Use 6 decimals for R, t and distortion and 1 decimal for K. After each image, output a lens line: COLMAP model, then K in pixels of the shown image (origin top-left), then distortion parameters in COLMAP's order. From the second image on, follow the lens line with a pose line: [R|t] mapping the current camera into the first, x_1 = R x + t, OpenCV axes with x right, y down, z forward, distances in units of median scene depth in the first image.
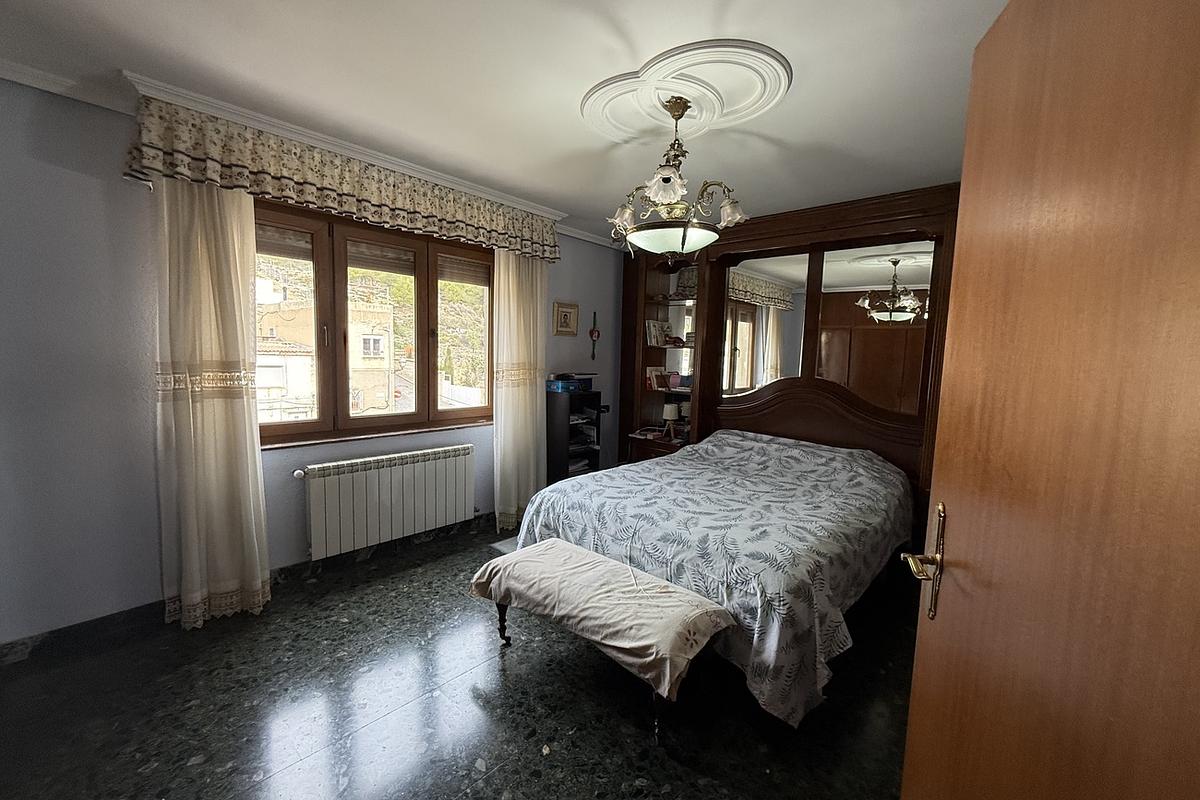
lens RADIAL K [[479.8, 0, 598.4], [0, 479.8, 397.0], [0, 0, 1]] dist [0.001400, -0.000413]
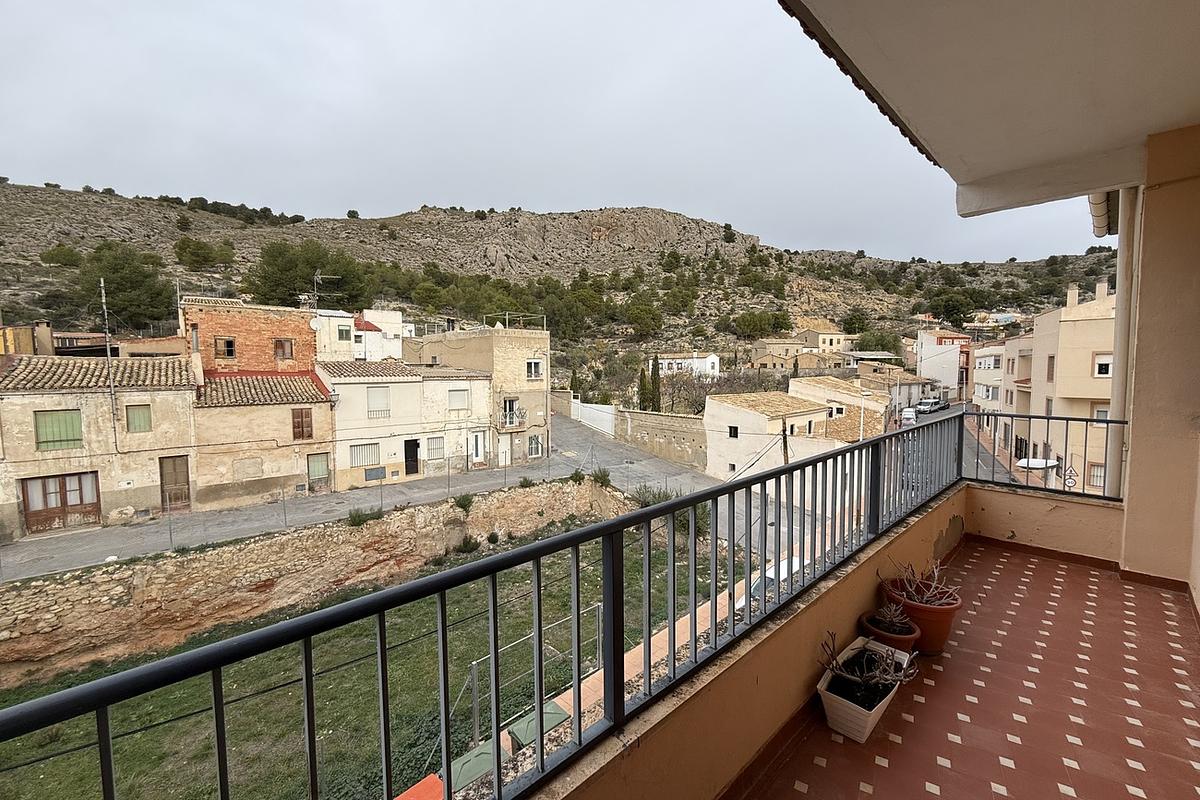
lens RADIAL K [[479.8, 0, 601.2], [0, 479.8, 399.2], [0, 0, 1]] dist [0.001400, -0.000413]
pose [[0.995323, -0.029520, -0.091979, -0.231740], [0.026702, 0.999140, -0.031718, 0.000720], [0.092837, 0.029114, 0.995256, -0.072814]]
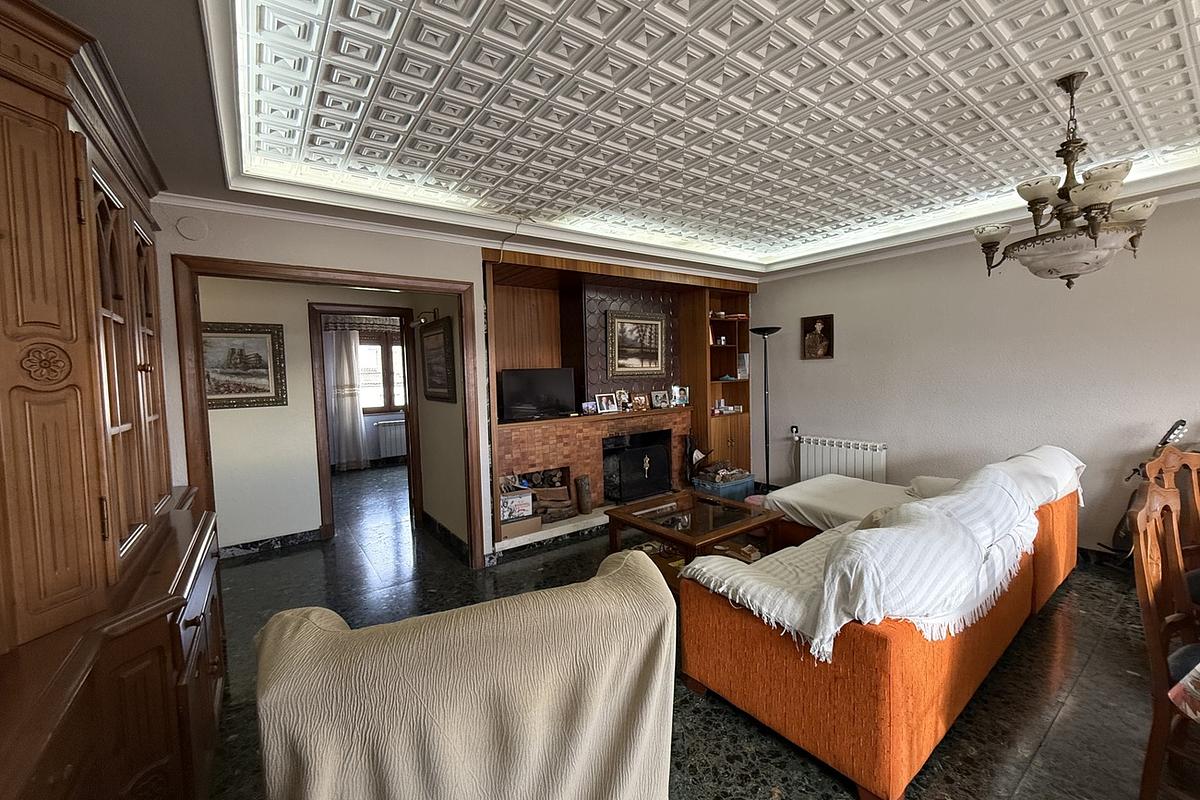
lens RADIAL K [[479.8, 0, 602.5], [0, 479.8, 394.6], [0, 0, 1]] dist [0.001400, -0.000413]
pose [[0.977261, -0.040987, -0.208040, 1.227969], [0.032092, 0.998428, -0.045952, 0.151534], [0.209596, 0.038231, 0.977040, -1.429263]]
